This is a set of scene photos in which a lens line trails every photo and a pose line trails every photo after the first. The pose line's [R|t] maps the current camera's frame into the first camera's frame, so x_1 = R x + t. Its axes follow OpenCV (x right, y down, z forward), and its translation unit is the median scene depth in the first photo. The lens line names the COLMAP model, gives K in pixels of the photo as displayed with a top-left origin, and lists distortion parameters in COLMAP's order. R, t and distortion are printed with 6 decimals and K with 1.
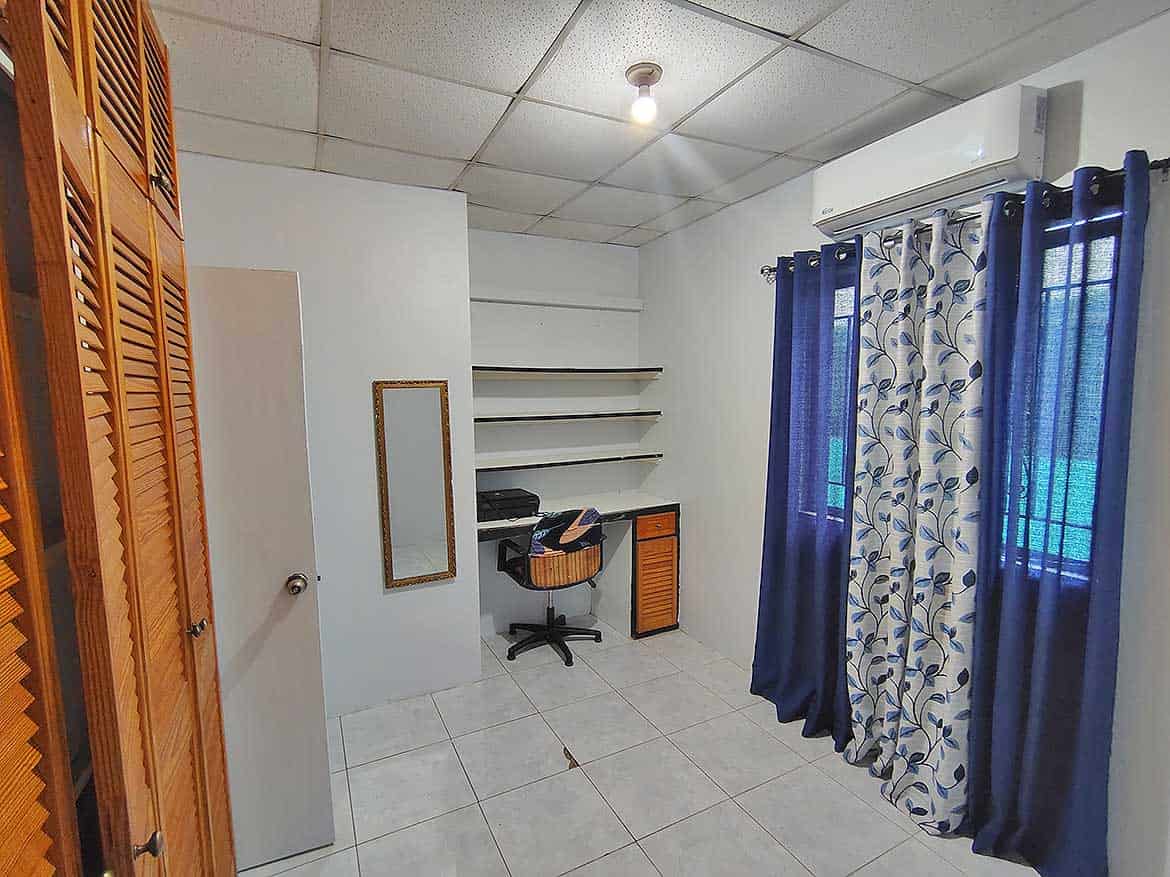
lens RADIAL K [[552.4, 0, 581.7], [0, 552.4, 443.1], [0, 0, 1]] dist [0.000666, 0.000241]
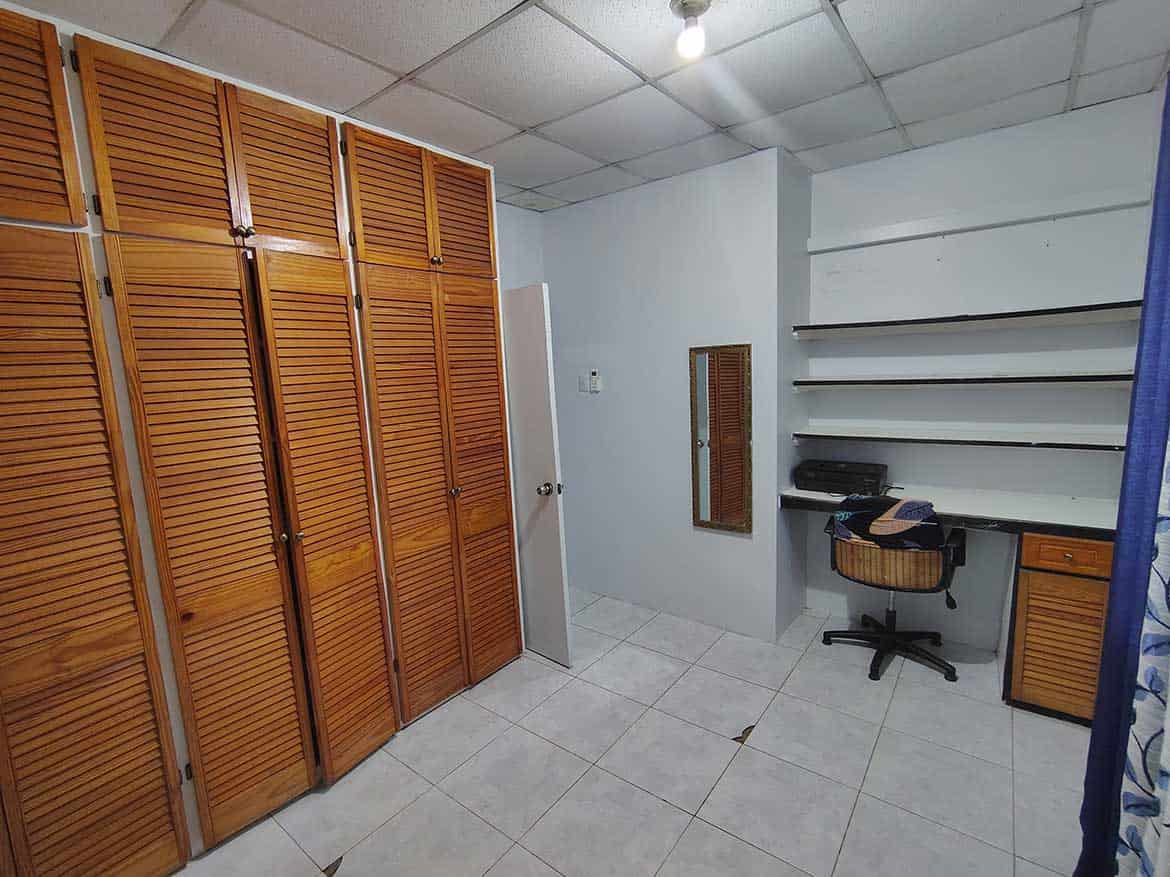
lens RADIAL K [[552.4, 0, 578.2], [0, 552.4, 442.4], [0, 0, 1]] dist [0.000666, 0.000241]
pose [[0.427201, 0.119224, -0.896262, 0.503881], [-0.045513, 0.992847, 0.110378, -0.027032], [0.903011, -0.006362, 0.429571, 0.239911]]
